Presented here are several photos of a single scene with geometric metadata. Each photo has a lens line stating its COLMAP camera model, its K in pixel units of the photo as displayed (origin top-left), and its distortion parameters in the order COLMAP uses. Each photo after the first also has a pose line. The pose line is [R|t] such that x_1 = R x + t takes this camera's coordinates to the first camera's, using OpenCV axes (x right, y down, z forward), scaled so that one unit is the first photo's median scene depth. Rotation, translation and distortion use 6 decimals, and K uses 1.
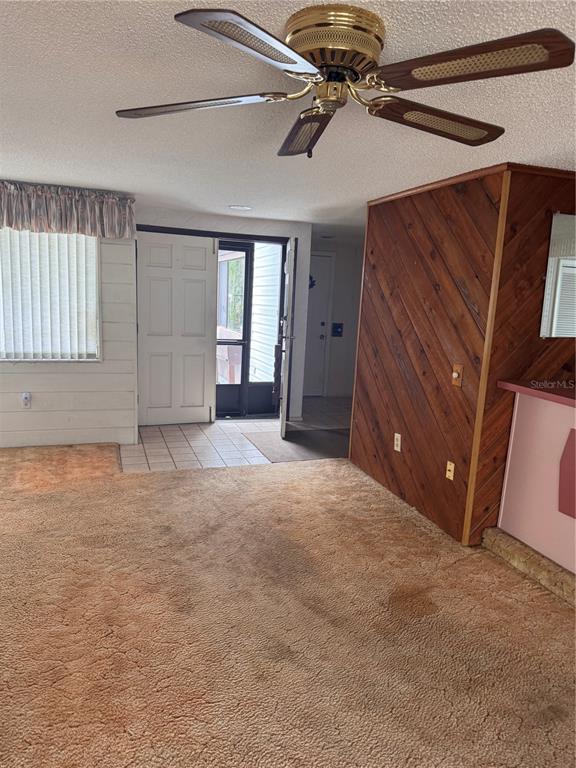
lens RADIAL K [[540.1, 0, 290.0], [0, 540.1, 387.8], [0, 0, 1]] dist [0.066203, -0.071085]
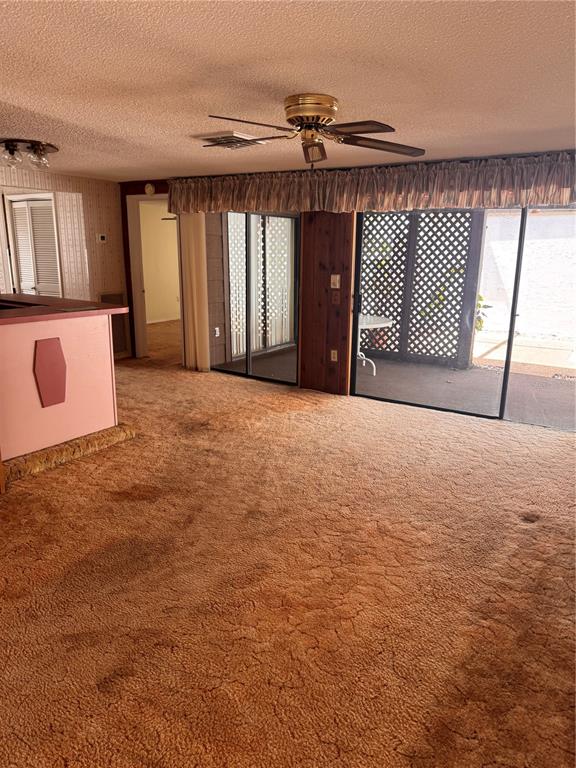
lens RADIAL K [[540.1, 0, 289.1], [0, 540.1, 382.8], [0, 0, 1]] dist [0.066203, -0.071085]
pose [[-0.609964, -0.252941, 0.750976, -0.492419], [0.087476, 0.920404, 0.381057, -0.162577], [-0.787586, 0.298124, -0.539287, 0.765163]]
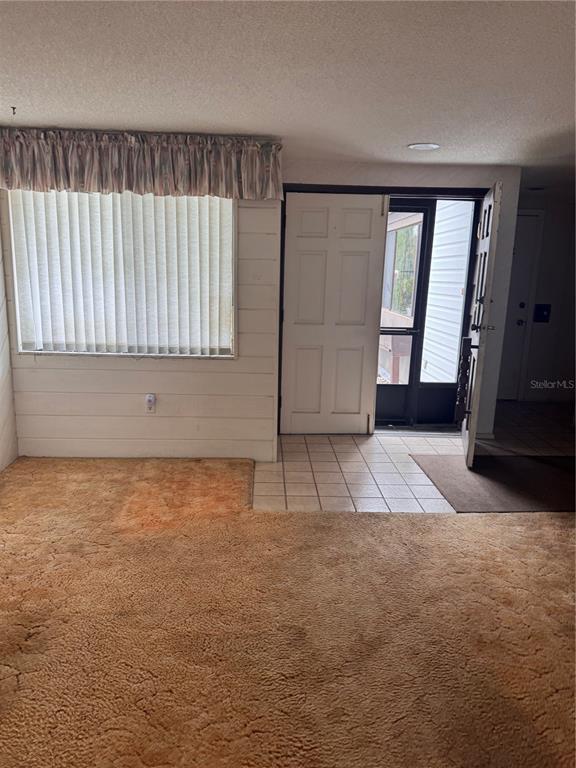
lens RADIAL K [[540.1, 0, 280.6], [0, 540.1, 386.2], [0, 0, 1]] dist [0.066203, -0.071085]
pose [[0.953126, 0.042248, -0.299609, -0.046334], [-0.031145, 0.998643, 0.041738, -0.044324], [0.300966, -0.030451, 0.953149, 0.273852]]
